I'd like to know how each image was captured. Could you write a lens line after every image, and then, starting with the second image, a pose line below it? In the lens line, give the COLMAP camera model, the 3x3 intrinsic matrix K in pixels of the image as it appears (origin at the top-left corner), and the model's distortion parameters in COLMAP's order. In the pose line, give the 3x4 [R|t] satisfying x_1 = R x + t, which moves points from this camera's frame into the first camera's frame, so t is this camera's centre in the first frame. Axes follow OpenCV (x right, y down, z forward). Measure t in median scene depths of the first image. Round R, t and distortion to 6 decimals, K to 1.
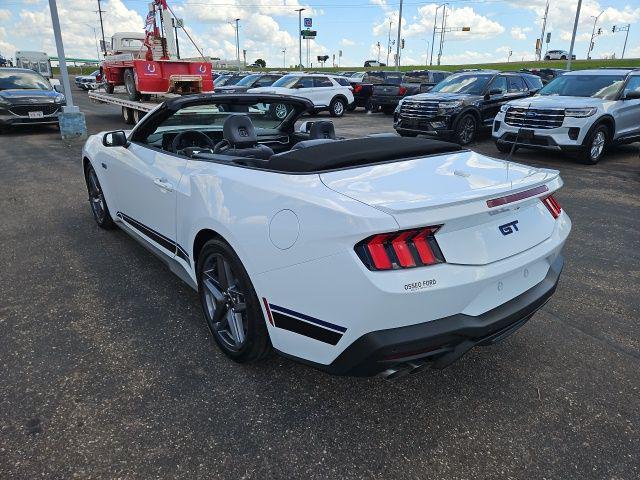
lens RADIAL K [[435.0, 0, 314.9], [0, 435.0, 238.7], [0, 0, 1]] dist [0.053684, -0.043787]
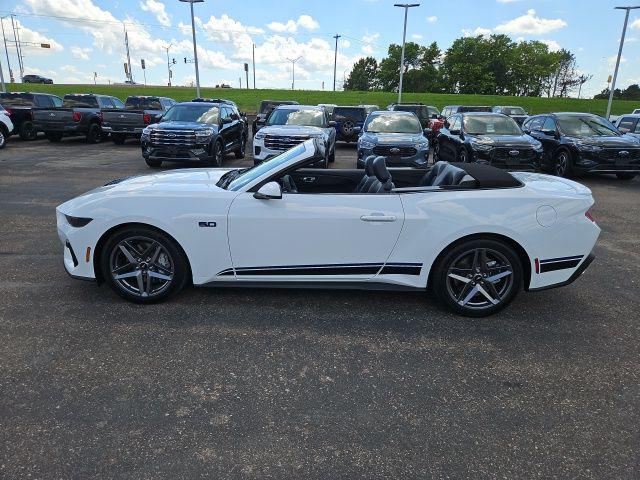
lens RADIAL K [[435.0, 0, 317.1], [0, 435.0, 250.8], [0, 0, 1]] dist [0.053684, -0.043787]
pose [[0.645436, -0.231786, 0.727797, -0.445140], [0.243619, 0.965550, 0.091455, -0.061698], [-0.723922, 0.118277, 0.679667, 0.096753]]
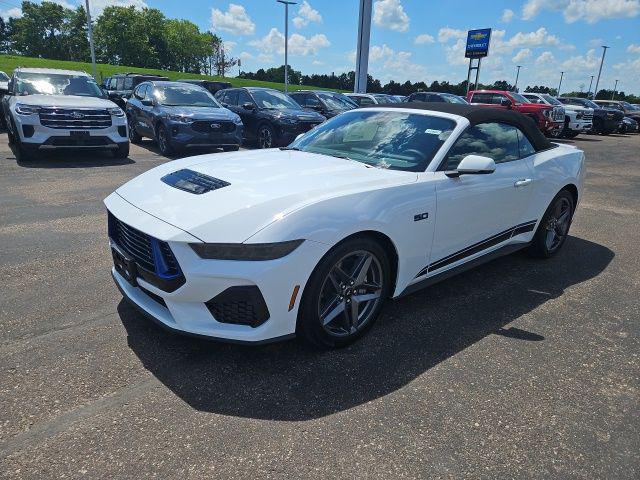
lens RADIAL K [[435.0, 0, 321.4], [0, 435.0, 238.7], [0, 0, 1]] dist [0.053684, -0.043787]
pose [[-0.048905, -0.316792, 0.947233, -0.514436], [0.293671, 0.901888, 0.316789, -0.180878], [-0.954655, 0.293667, 0.048926, 0.503236]]
